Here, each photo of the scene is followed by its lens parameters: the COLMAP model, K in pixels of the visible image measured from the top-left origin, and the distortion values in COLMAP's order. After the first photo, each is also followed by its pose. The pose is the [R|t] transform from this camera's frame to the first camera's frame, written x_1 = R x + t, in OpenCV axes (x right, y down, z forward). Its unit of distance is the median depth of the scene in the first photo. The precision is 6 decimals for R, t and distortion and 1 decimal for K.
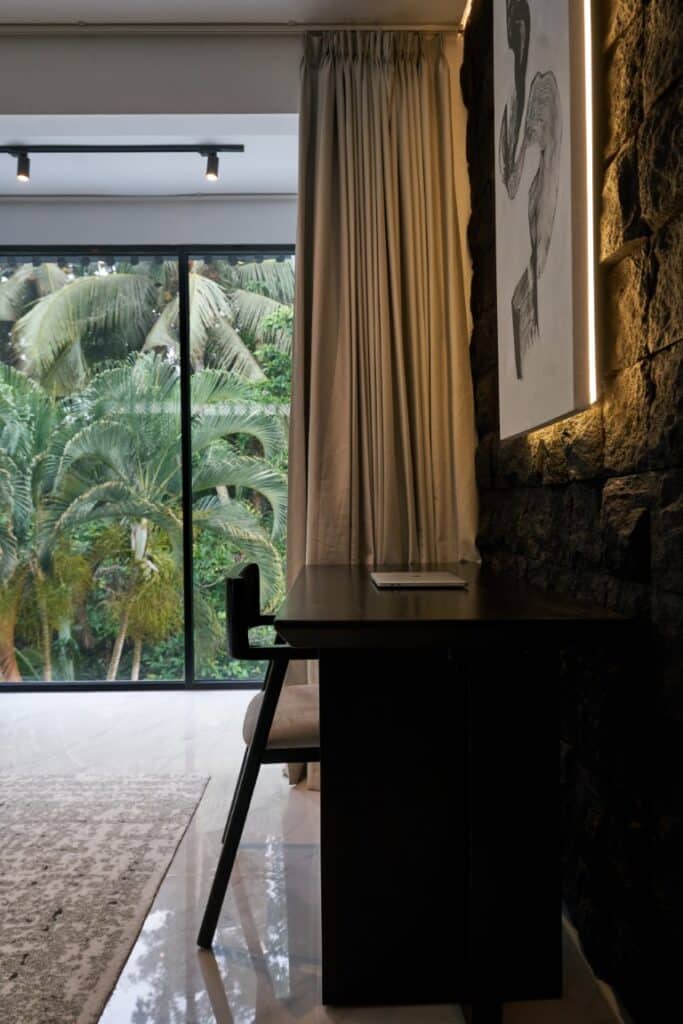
lens RADIAL K [[781.3, 0, 345.4], [0, 781.3, 509.8], [0, 0, 1]] dist [-0.013132, -0.002102]
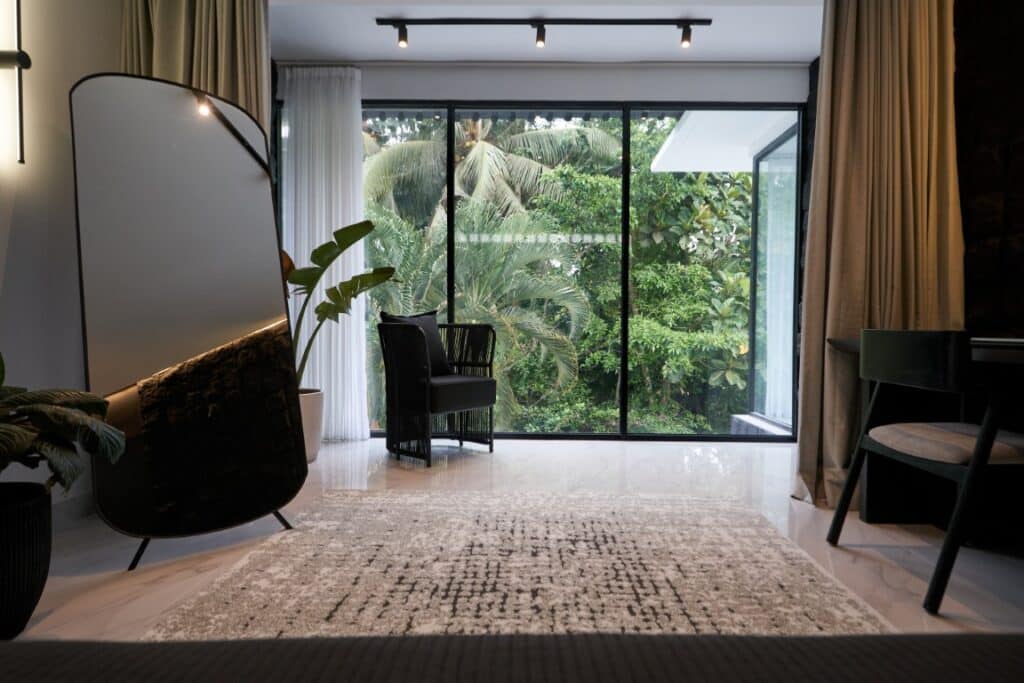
lens RADIAL K [[580.6, 0, 515.1], [0, 580.6, 344.9], [0, 0, 1]] dist [-0.003504, 0.005276]
pose [[0.999206, 0.020499, -0.034159, -0.178459], [-0.019349, 0.999246, 0.033667, 0.019428], [0.034823, -0.032979, 0.998849, 0.004121]]
